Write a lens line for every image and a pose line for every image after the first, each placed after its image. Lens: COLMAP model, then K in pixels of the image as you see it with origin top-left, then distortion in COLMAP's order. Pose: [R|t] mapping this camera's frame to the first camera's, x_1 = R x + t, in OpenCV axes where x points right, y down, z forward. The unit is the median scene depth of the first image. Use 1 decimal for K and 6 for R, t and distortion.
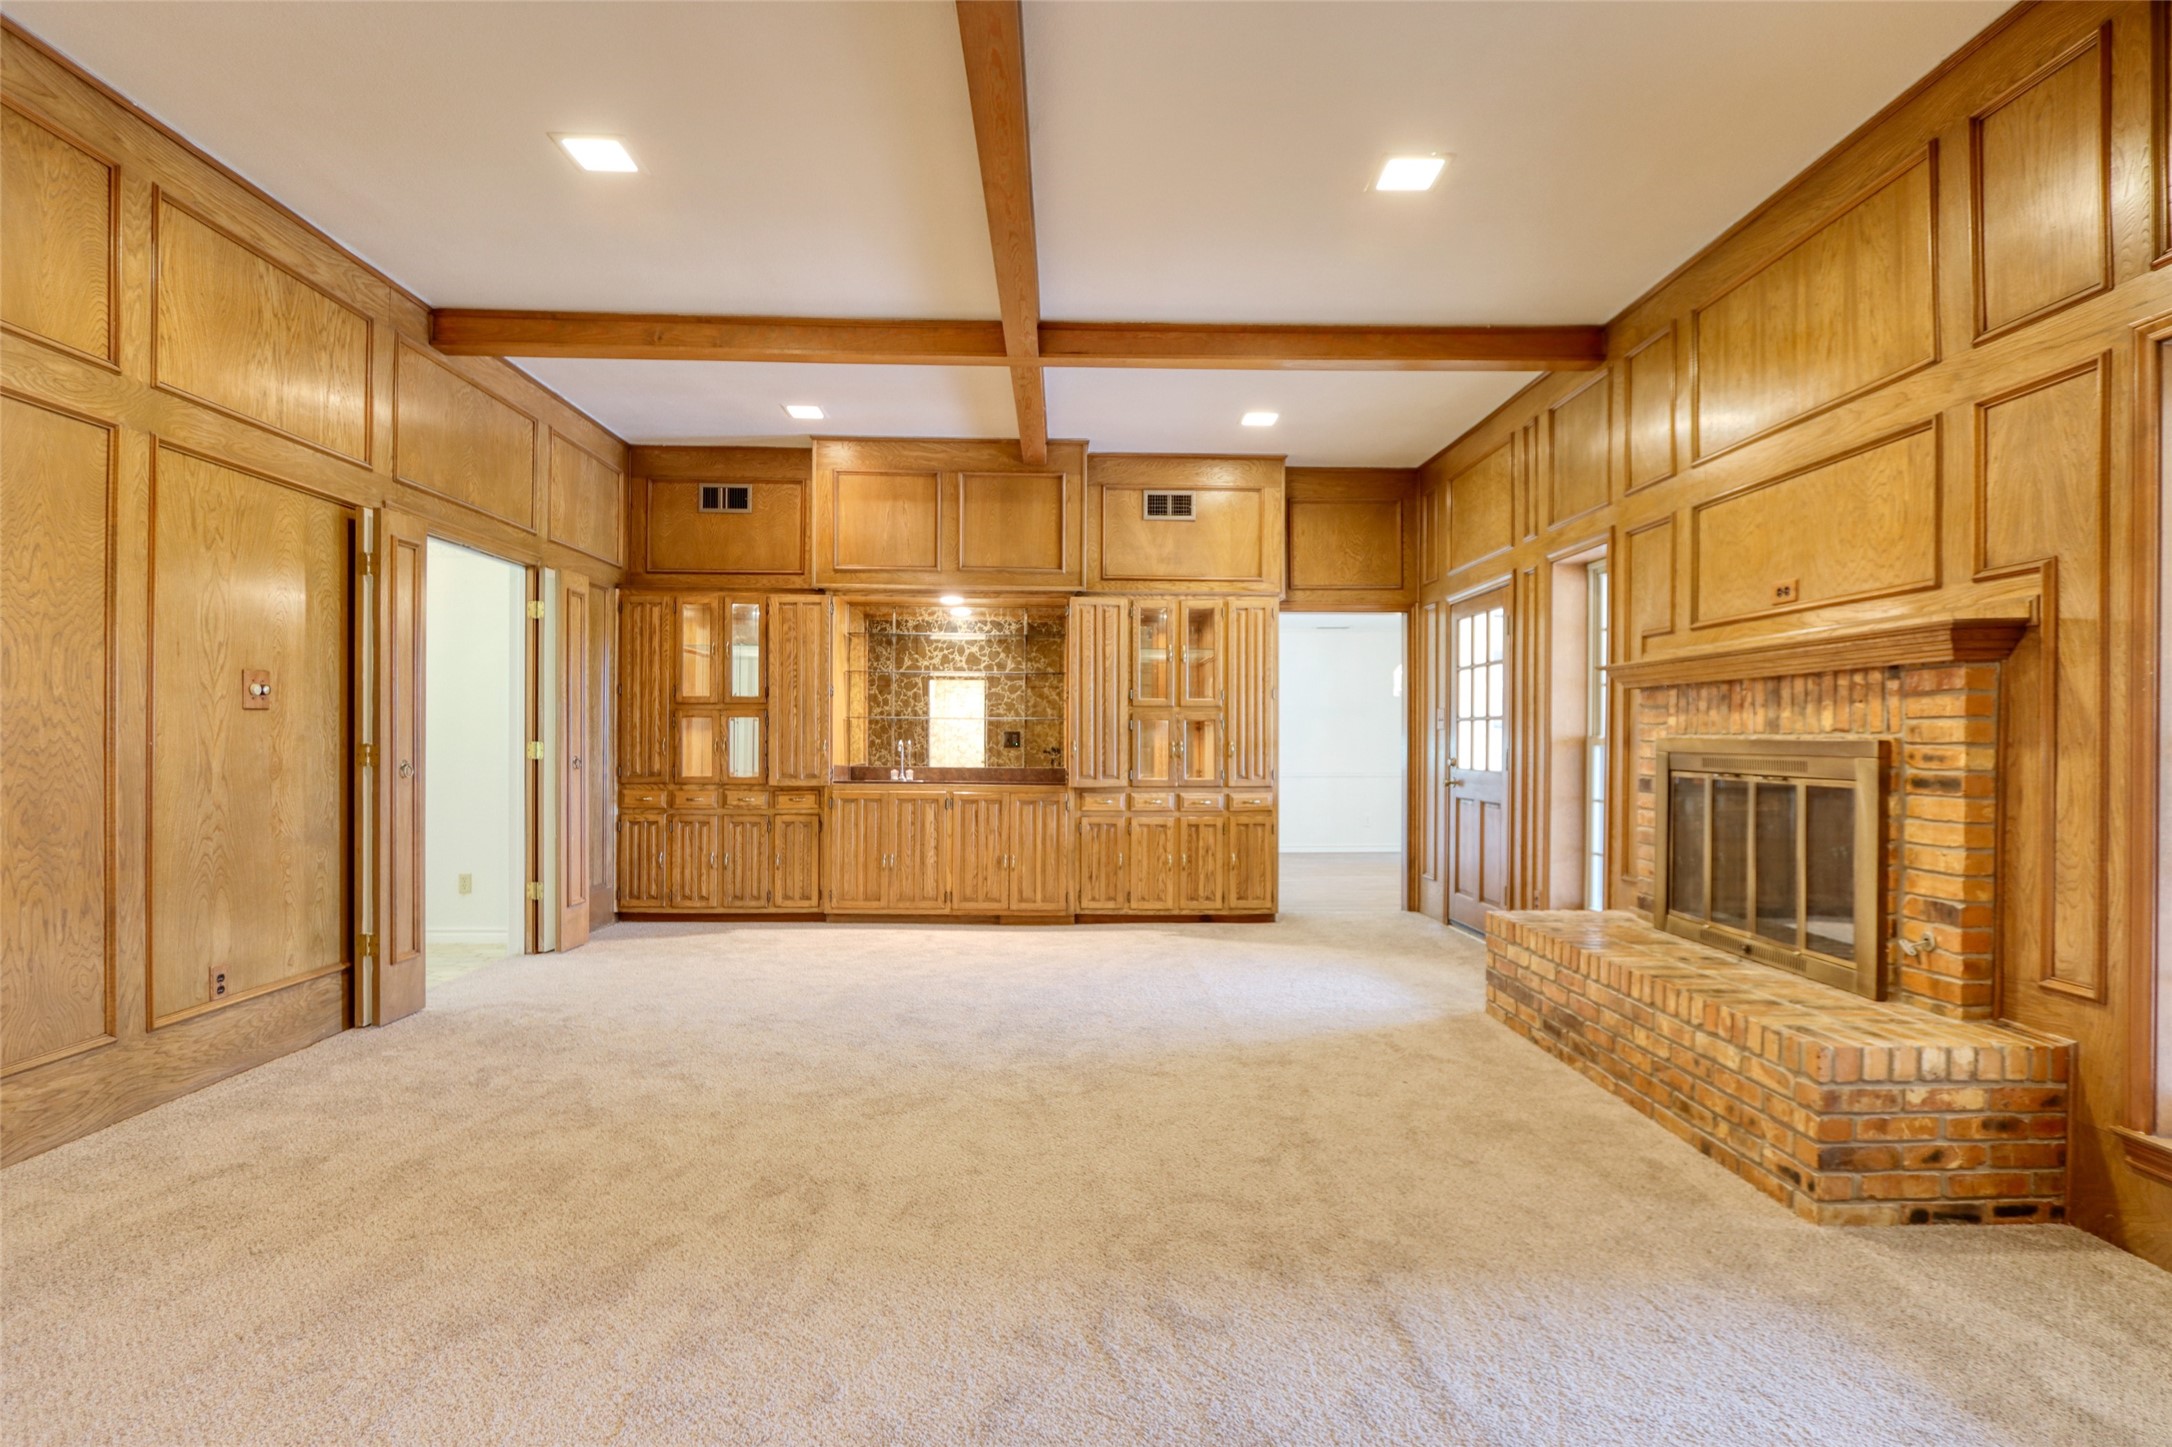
lens RADIAL K [[1064.3, 0, 1094.9], [0, 1064.3, 743.8], [0, 0, 1]] dist [-0.019285, 0.001722]
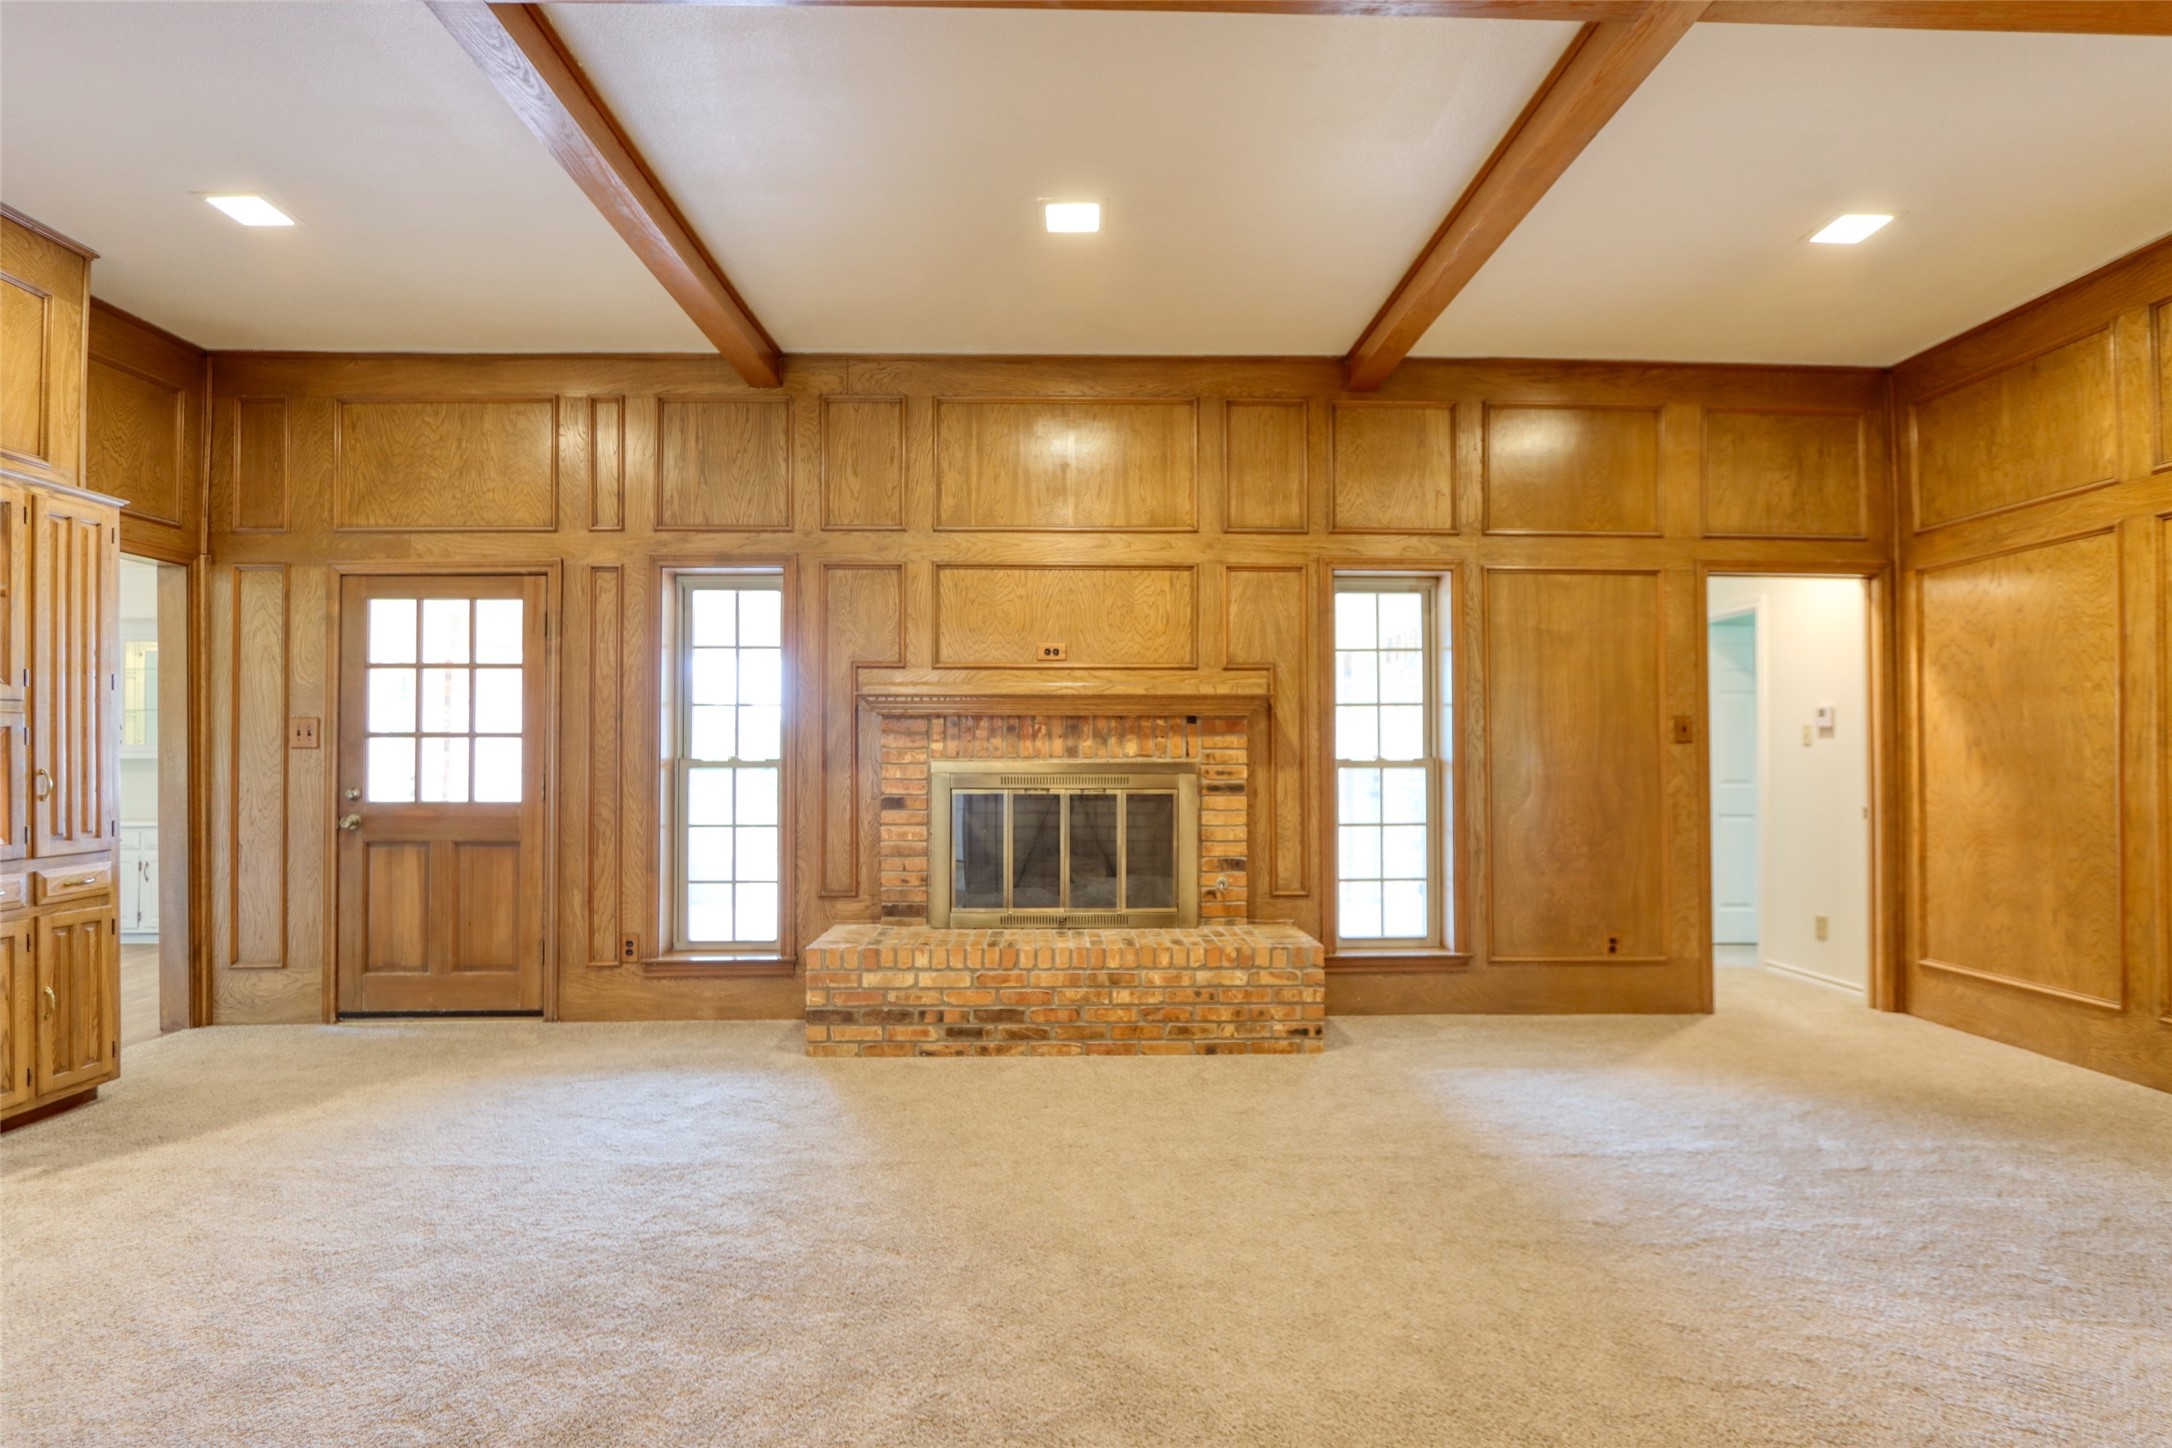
lens RADIAL K [[1064.3, 0, 1094.9], [0, 1064.3, 744.3], [0, 0, 1]] dist [-0.019285, 0.001722]
pose [[0.021298, 0.006257, 0.999754, -0.784117], [0.004102, 0.999971, -0.006346, -0.019443], [-0.999765, 0.004236, 0.021272, 1.022343]]
